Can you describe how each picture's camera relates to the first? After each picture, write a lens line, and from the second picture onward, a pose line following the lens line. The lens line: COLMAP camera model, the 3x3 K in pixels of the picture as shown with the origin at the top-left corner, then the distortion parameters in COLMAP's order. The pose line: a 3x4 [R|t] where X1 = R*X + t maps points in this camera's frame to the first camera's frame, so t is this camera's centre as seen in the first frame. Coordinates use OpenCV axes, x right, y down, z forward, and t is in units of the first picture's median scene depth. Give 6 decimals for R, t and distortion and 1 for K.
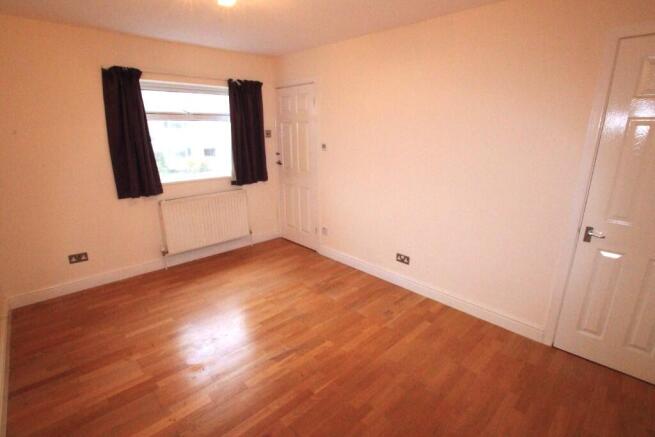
lens RADIAL K [[322.3, 0, 324.9], [0, 322.3, 220.8], [0, 0, 1]] dist [-0.021510, 0.000292]
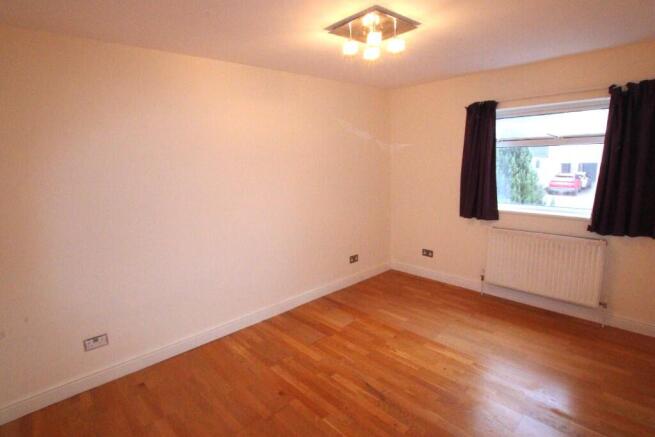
lens RADIAL K [[322.3, 0, 324.9], [0, 322.3, 220.8], [0, 0, 1]] dist [-0.021510, 0.000292]
pose [[0.009725, 0.185899, -0.982521, 0.476701], [-0.247484, 0.952446, 0.177759, -0.134284], [0.968843, 0.241429, 0.055270, 0.452617]]
